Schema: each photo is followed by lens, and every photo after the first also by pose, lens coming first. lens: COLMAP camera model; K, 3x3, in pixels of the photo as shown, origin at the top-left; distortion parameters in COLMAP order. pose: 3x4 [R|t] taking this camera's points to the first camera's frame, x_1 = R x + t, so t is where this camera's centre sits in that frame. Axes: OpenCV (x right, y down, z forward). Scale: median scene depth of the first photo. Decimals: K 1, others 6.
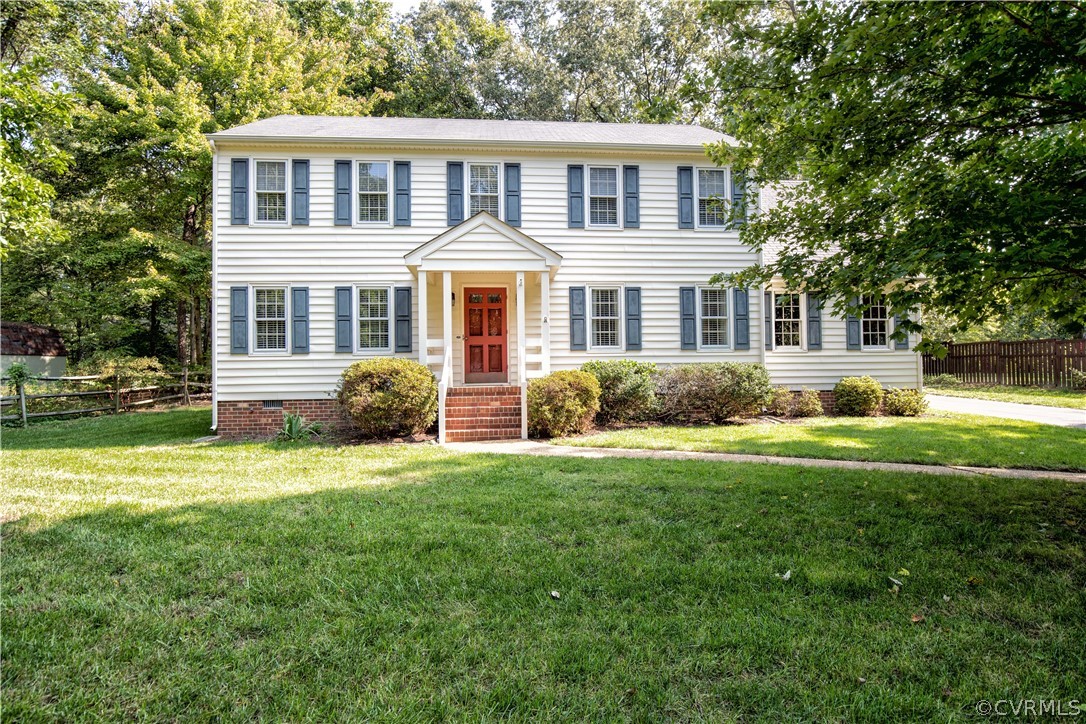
lens RADIAL K [[622.4, 0, 550.2], [0, 622.4, 368.2], [0, 0, 1]] dist [-0.011732, 0.004234]
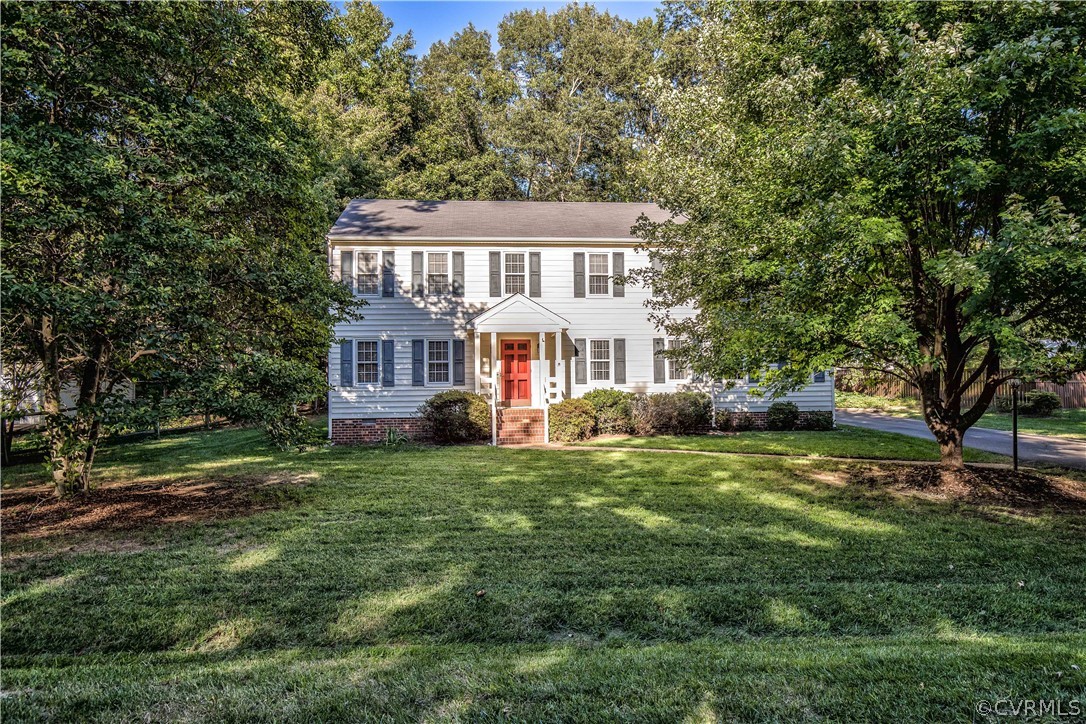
lens RADIAL K [[751.9, 0, 544.8], [0, 751.9, 361.7], [0, 0, 1]] dist [-0.011986, -0.001770]
pose [[0.999988, 0.001697, -0.004512, -0.030479], [-0.001825, 0.999589, -0.028611, -0.030012], [0.004462, 0.028619, 0.999580, -0.726594]]
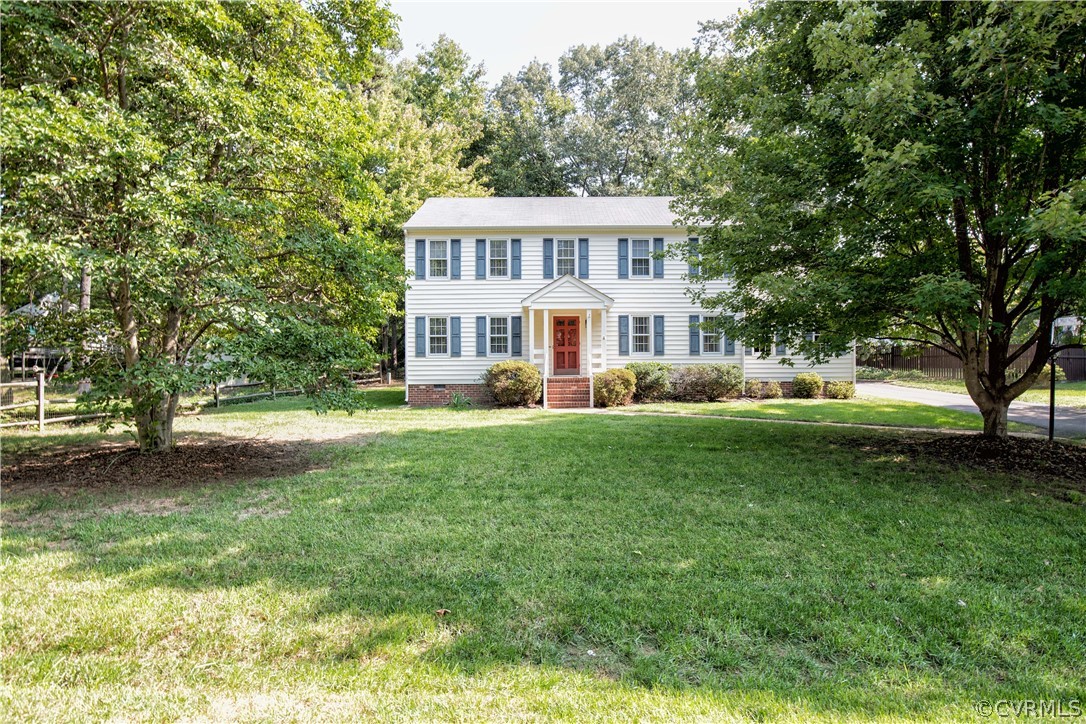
lens RADIAL K [[587.3, 0, 546.2], [0, 587.3, 368.2], [0, 0, 1]] dist [-0.020436, 0.000980]
pose [[0.995429, 0.007704, -0.095196, -0.010143], [-0.006109, 0.999836, 0.017036, -0.020077], [0.095312, -0.016377, 0.995313, -0.533968]]
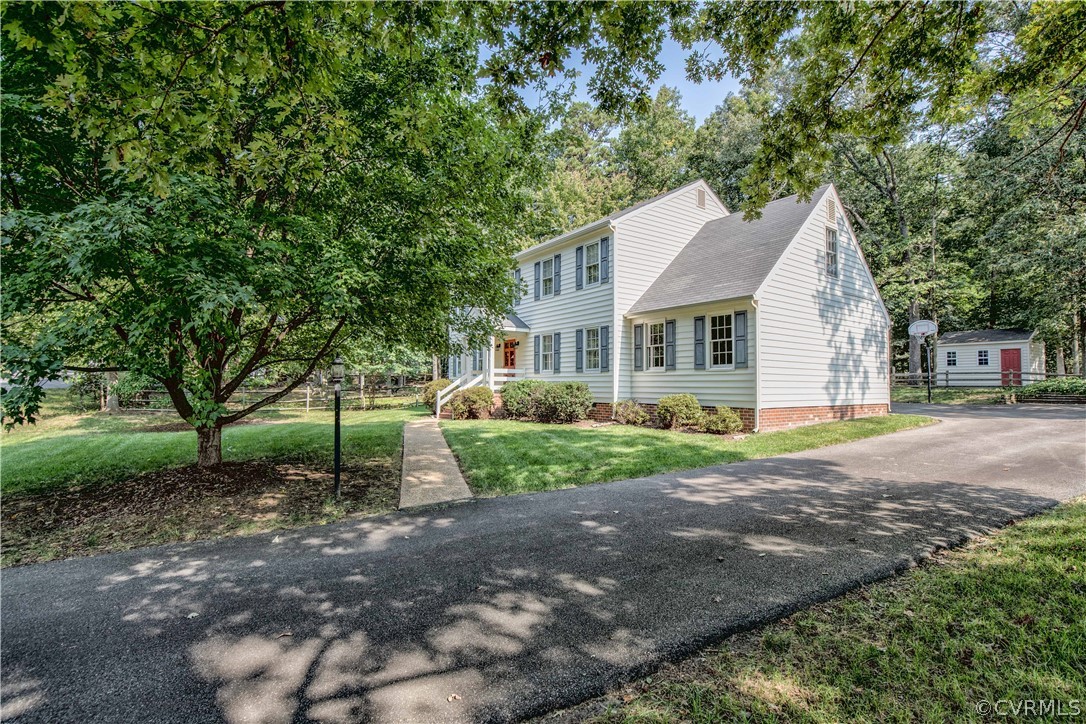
lens RADIAL K [[502.4, 0, 546.4], [0, 502.4, 367.5], [0, 0, 1]] dist [-0.022598, 0.000278]
pose [[0.498210, -0.017741, -0.866875, 1.248638], [0.004589, 0.999831, -0.017824, -0.020704], [0.867044, 0.004902, 0.498207, 0.360070]]
